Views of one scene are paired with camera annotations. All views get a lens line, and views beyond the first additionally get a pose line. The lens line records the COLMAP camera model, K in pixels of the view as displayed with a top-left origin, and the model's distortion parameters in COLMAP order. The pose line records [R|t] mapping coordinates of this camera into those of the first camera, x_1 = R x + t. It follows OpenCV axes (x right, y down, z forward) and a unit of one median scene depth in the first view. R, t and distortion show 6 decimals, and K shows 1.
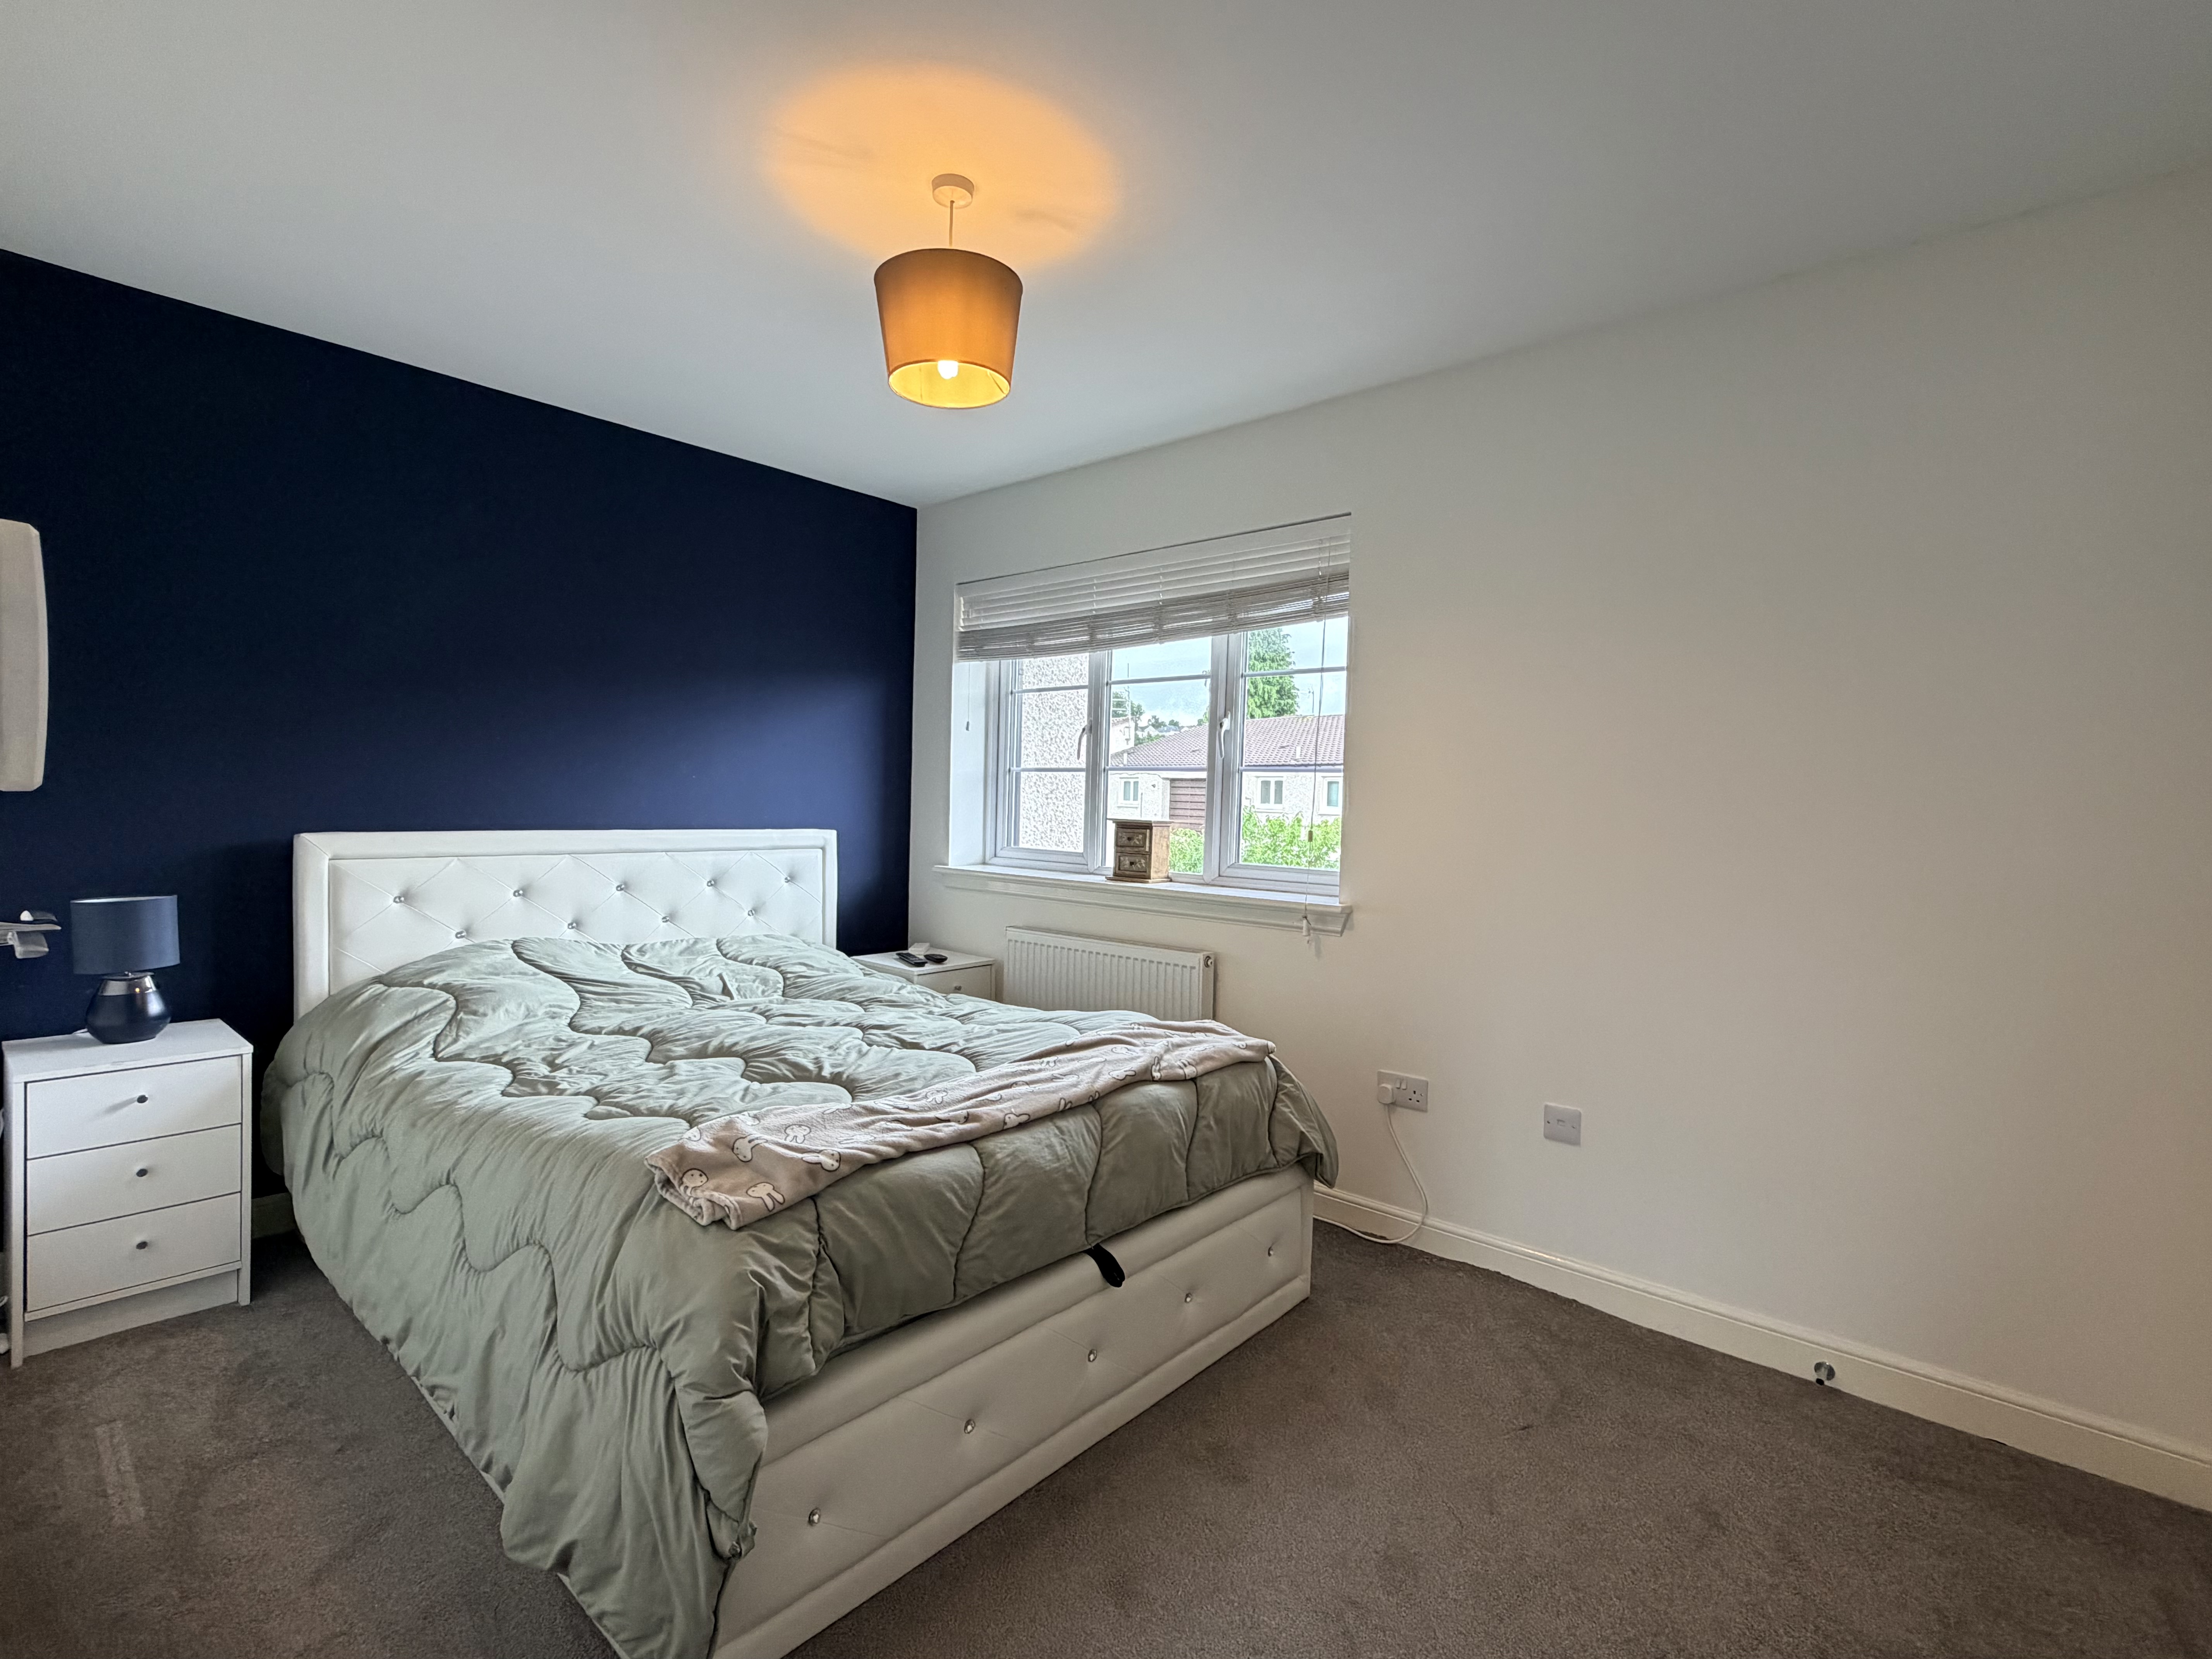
lens RADIAL K [[1041.7, 0, 1099.7], [0, 1041.7, 831.1], [0, 0, 1]] dist [-0.001688, 0.000235]
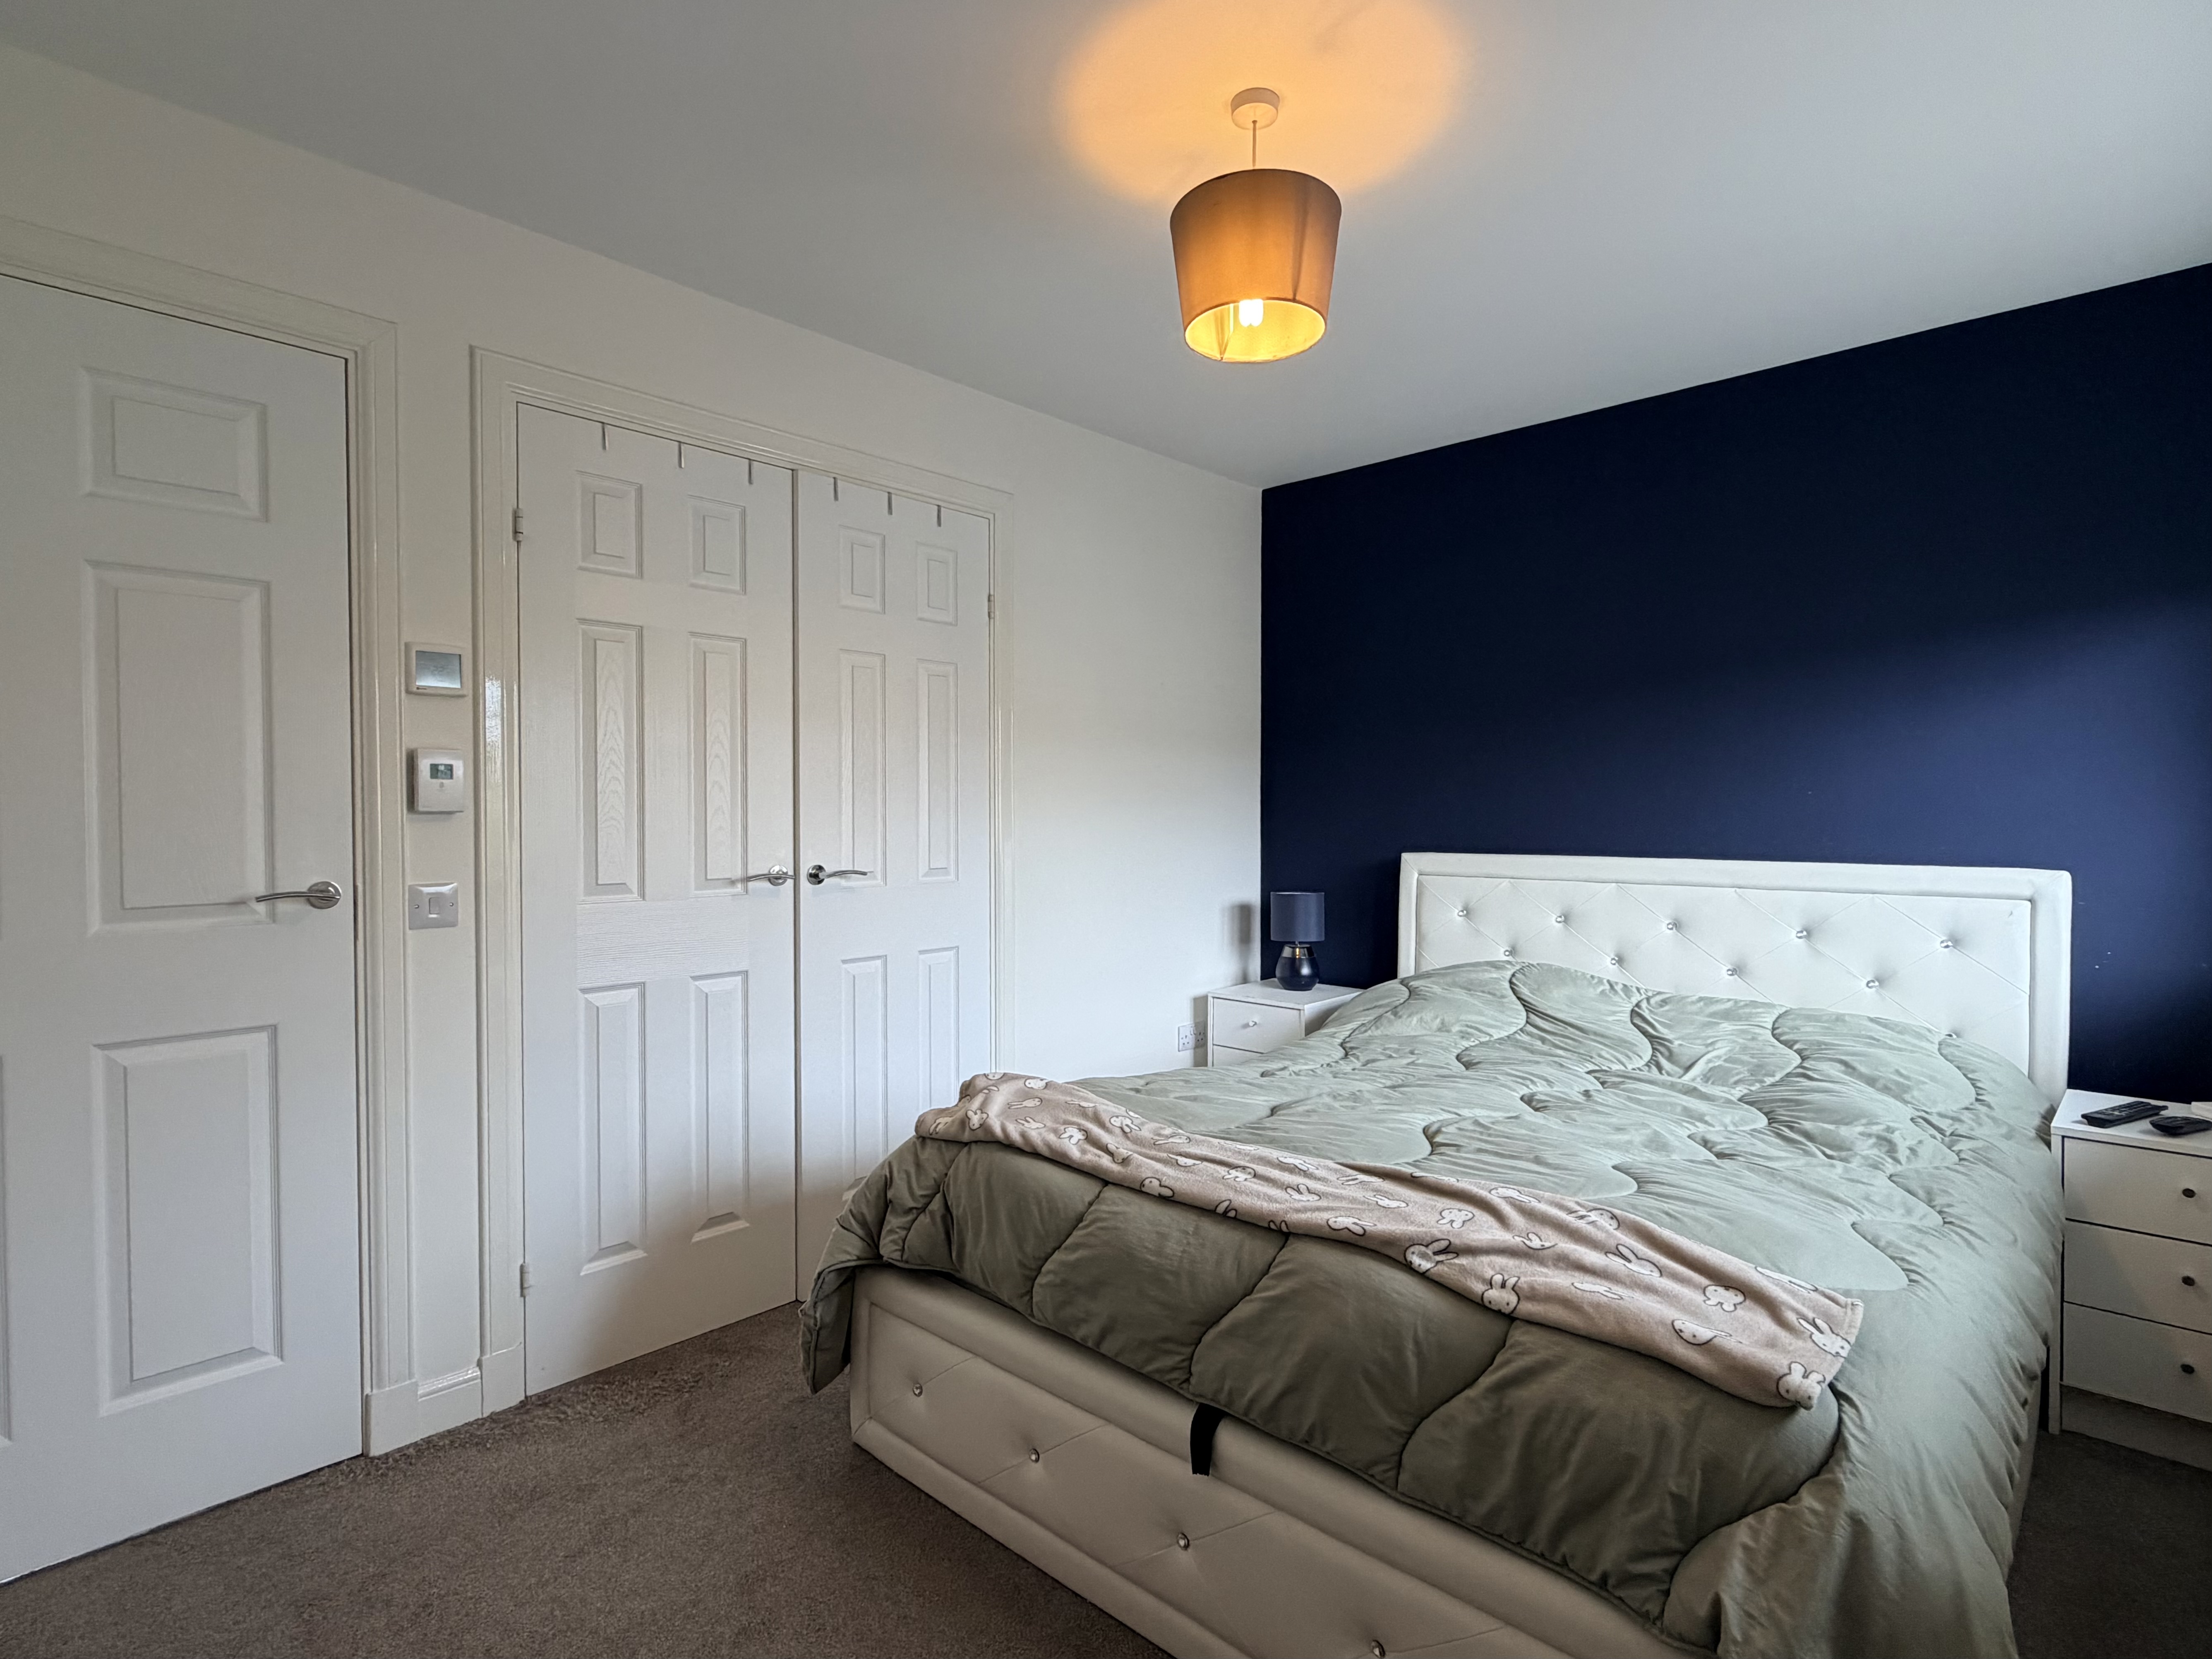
lens RADIAL K [[1118.2, 0, 1113.0], [0, 1118.2, 835.5], [0, 0, 1]] dist [0.001838, 0.000367]
pose [[-0.029870, -0.002587, -0.999550, 0.664594], [-0.029523, 0.999563, -0.001705, -0.006974], [0.999118, 0.029459, -0.029933, 0.780760]]
